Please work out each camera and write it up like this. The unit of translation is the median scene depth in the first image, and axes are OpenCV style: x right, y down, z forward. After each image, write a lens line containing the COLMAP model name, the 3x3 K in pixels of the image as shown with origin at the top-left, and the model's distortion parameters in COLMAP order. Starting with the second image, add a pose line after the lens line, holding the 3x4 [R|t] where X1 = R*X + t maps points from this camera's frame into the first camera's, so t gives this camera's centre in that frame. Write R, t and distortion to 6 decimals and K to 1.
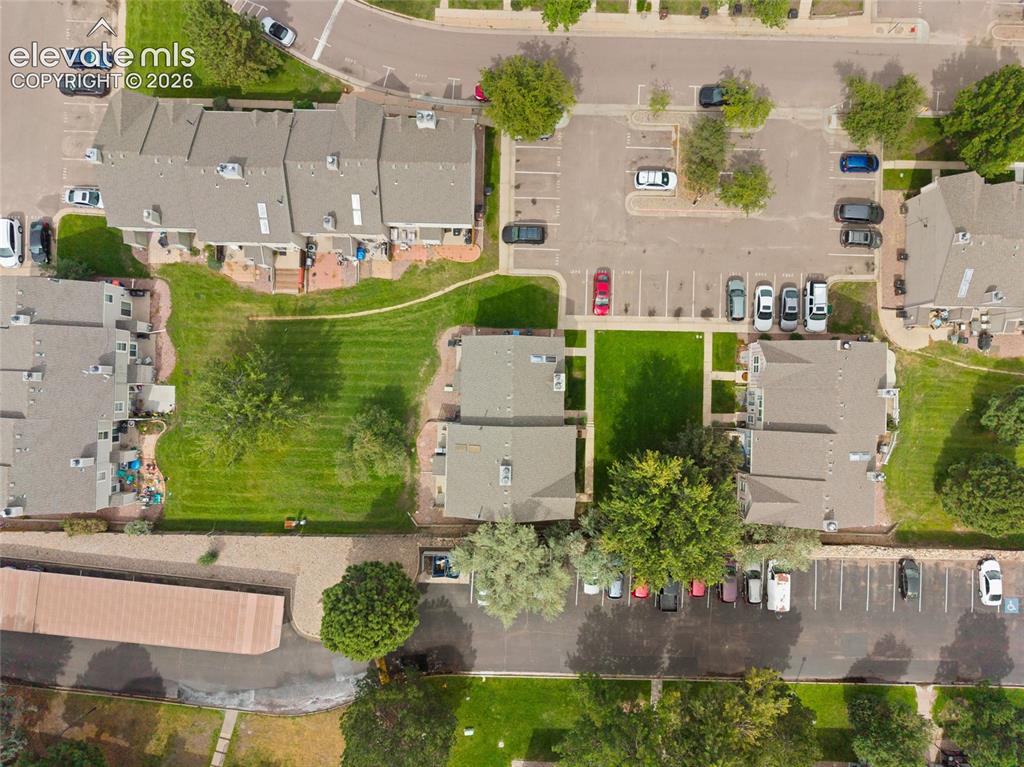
lens RADIAL K [[710.4, 0, 512.0], [0, 710.4, 383.5], [0, 0, 1]] dist [0.004071, -0.000915]
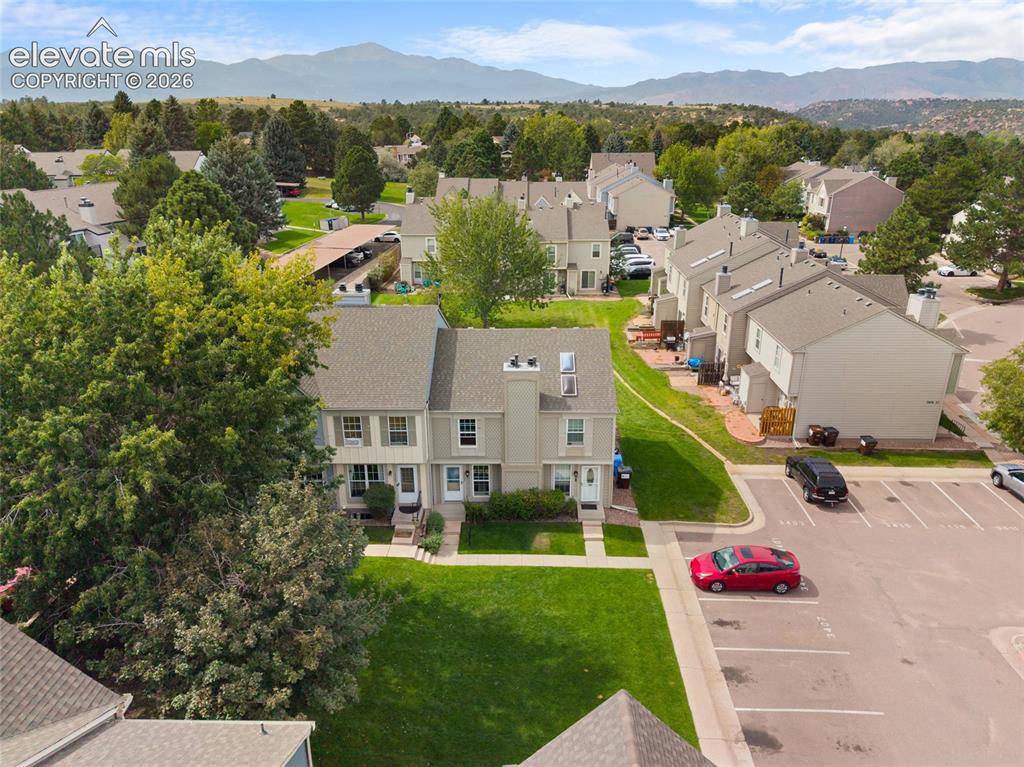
lens RADIAL K [[710.4, 0, 512.0], [0, 710.4, 383.5], [0, 0, 1]] dist [0.004071, -0.000915]
pose [[-0.003228, 0.332898, -0.942957, 0.468195], [-0.999975, 0.004846, 0.005134, 0.002621], [0.006279, 0.942950, 0.332874, 0.764168]]
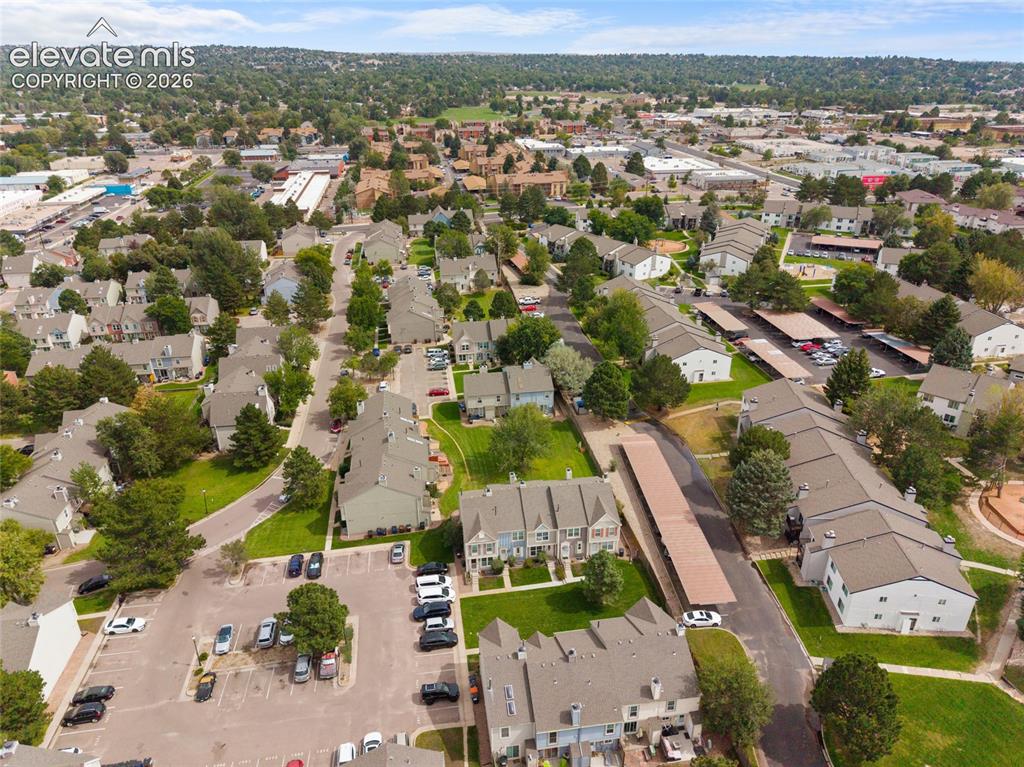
lens RADIAL K [[710.4, 0, 512.0], [0, 710.4, 383.5], [0, 0, 1]] dist [0.004071, -0.000915]
pose [[-0.161435, -0.418633, 0.893692, -1.748658], [0.986774, -0.081954, 0.139859, -0.203504], [0.014692, 0.904450, 0.426326, 0.092940]]
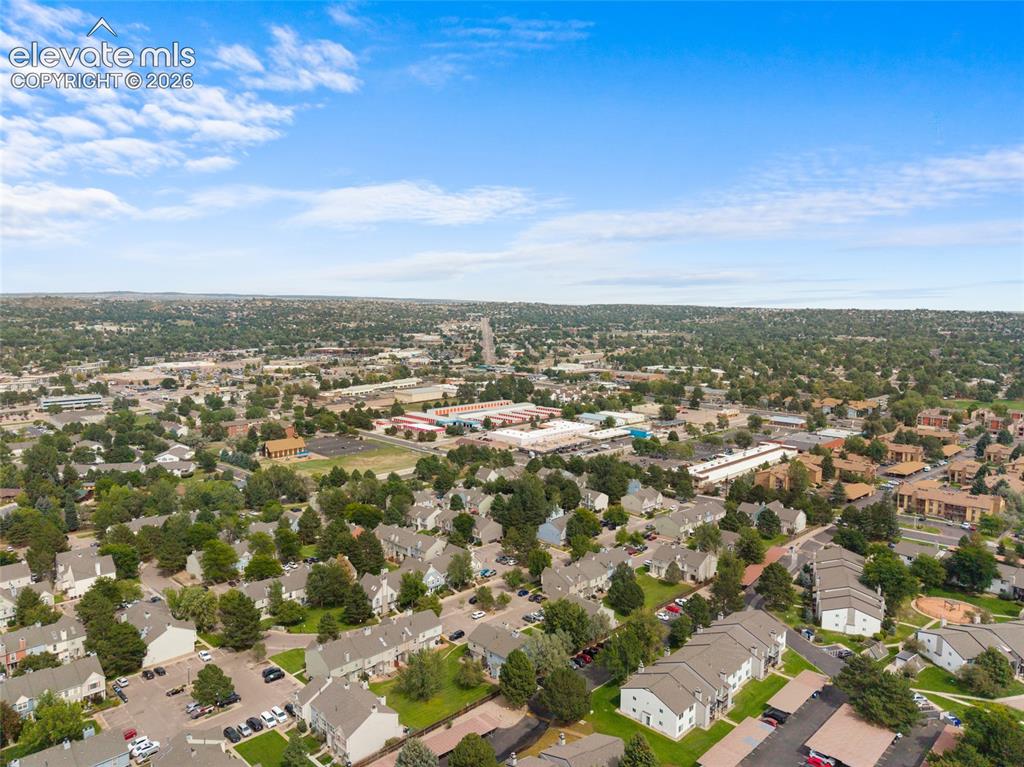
lens RADIAL K [[710.4, 0, 512.0], [0, 710.4, 383.5], [0, 0, 1]] dist [0.004071, -0.000915]
pose [[0.699935, -0.075611, 0.710193, -1.647373], [0.714206, 0.073121, -0.696105, 1.713164], [0.000704, 0.994453, 0.105182, -0.217800]]
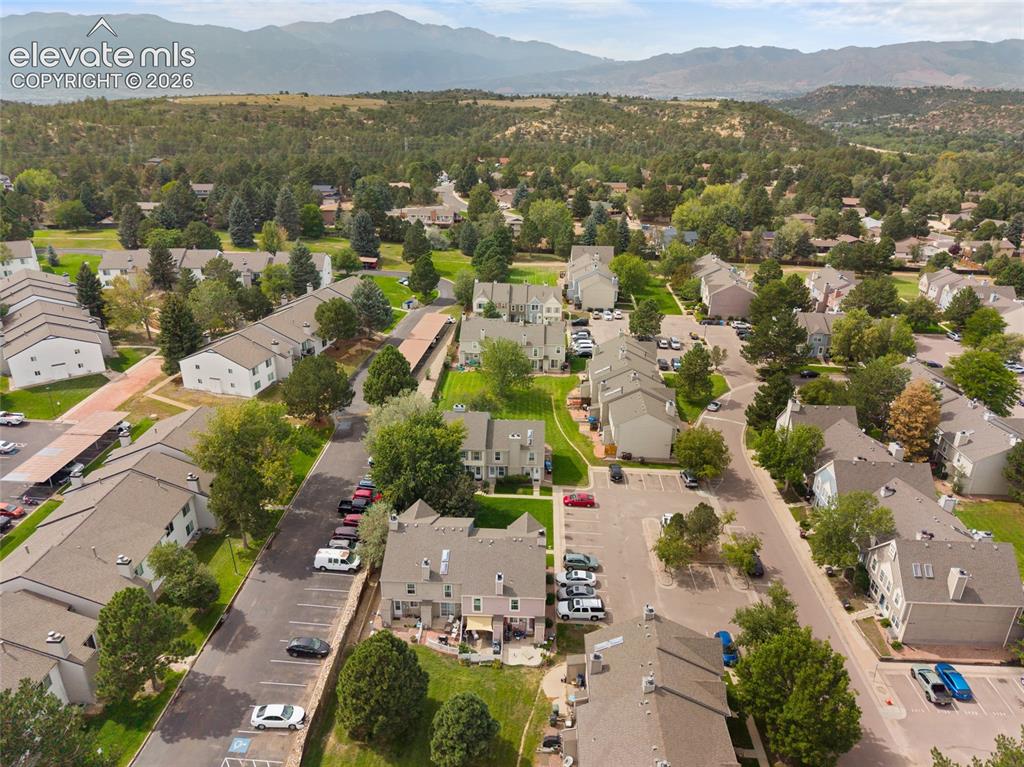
lens RADIAL K [[710.4, 0, 512.0], [0, 710.4, 383.5], [0, 0, 1]] dist [0.004071, -0.000915]
pose [[-0.021694, 0.376072, -0.926336, 1.302801], [-0.999710, -0.017820, 0.016177, -0.015891], [-0.010423, 0.926419, 0.376350, 0.280562]]
